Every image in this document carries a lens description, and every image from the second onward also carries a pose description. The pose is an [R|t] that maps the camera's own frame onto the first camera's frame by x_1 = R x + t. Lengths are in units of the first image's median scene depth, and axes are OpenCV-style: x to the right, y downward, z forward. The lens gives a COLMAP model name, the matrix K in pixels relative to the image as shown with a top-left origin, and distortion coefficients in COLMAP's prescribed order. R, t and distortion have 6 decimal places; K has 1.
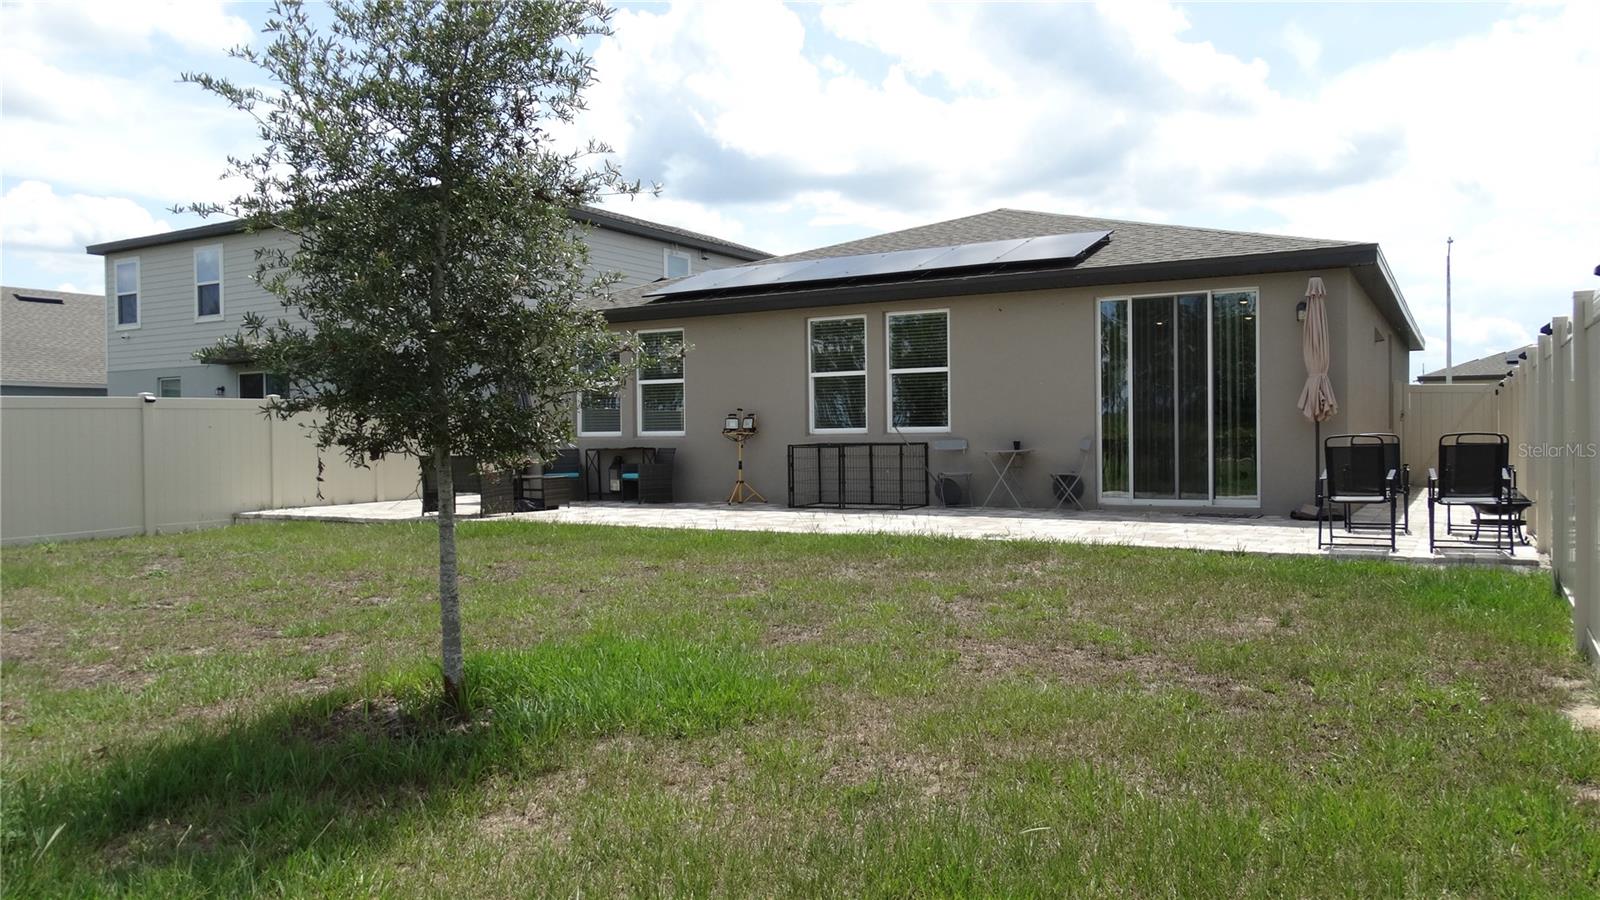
lens RADIAL K [[1150.7, 0, 799.6], [0, 1150.7, 454.8], [0, 0, 1]] dist [-0.003727, -0.000335]
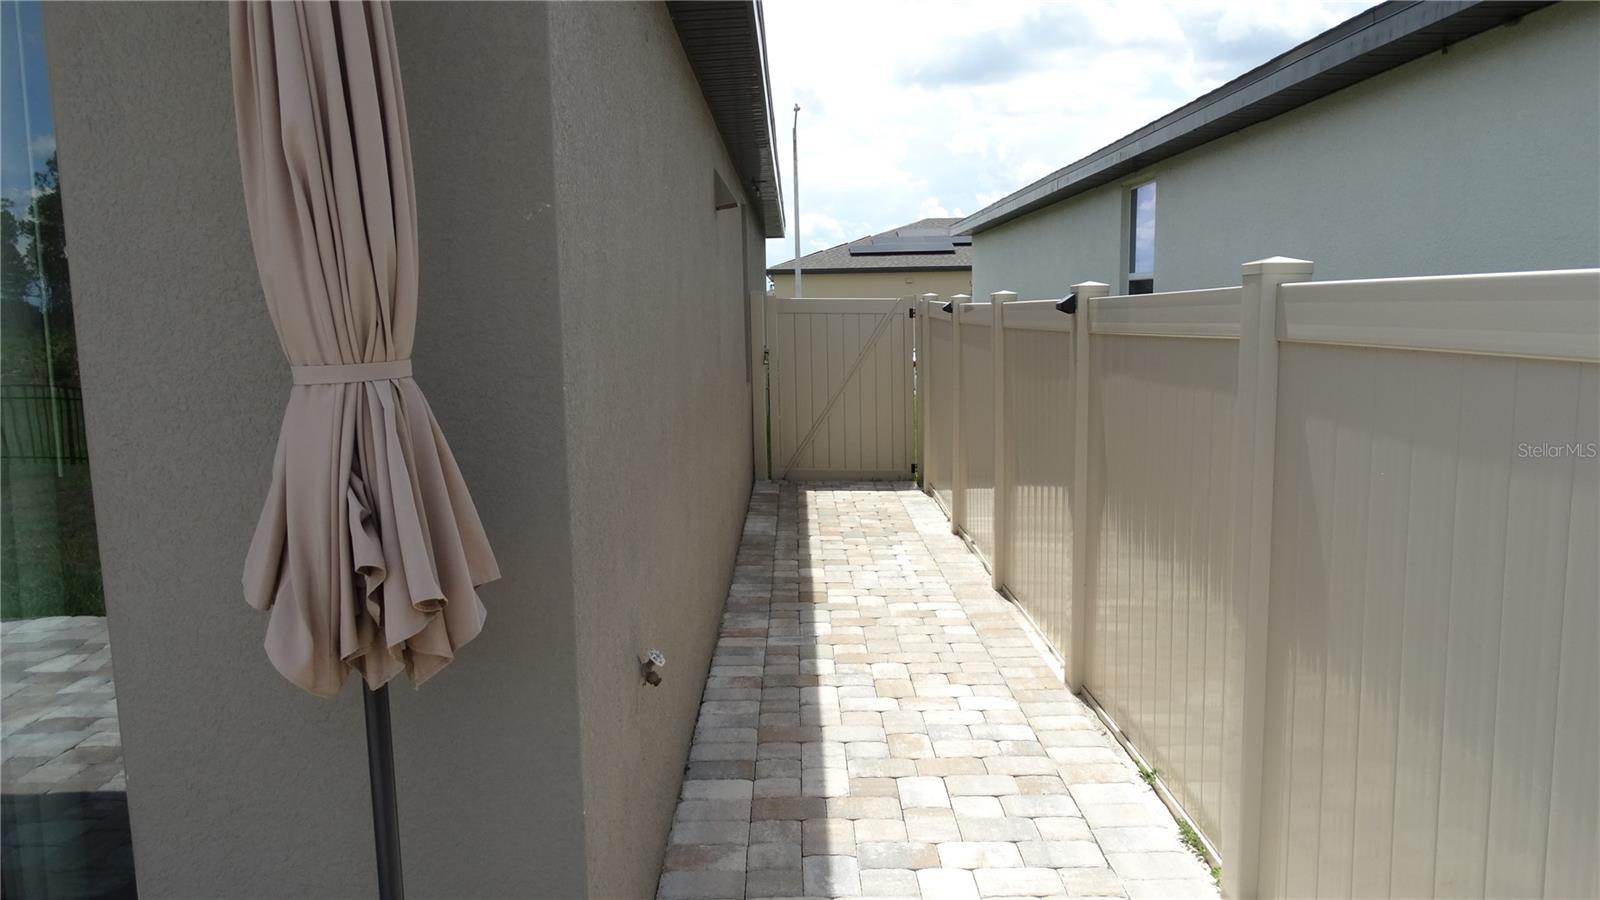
lens RADIAL K [[1150.7, 0, 799.6], [0, 1150.7, 454.8], [0, 0, 1]] dist [-0.003727, -0.000335]
pose [[0.863110, -0.071194, 0.499972, 0.268246], [0.020848, 0.994192, 0.105578, -0.046240], [-0.504585, -0.080702, 0.859582, 0.532685]]
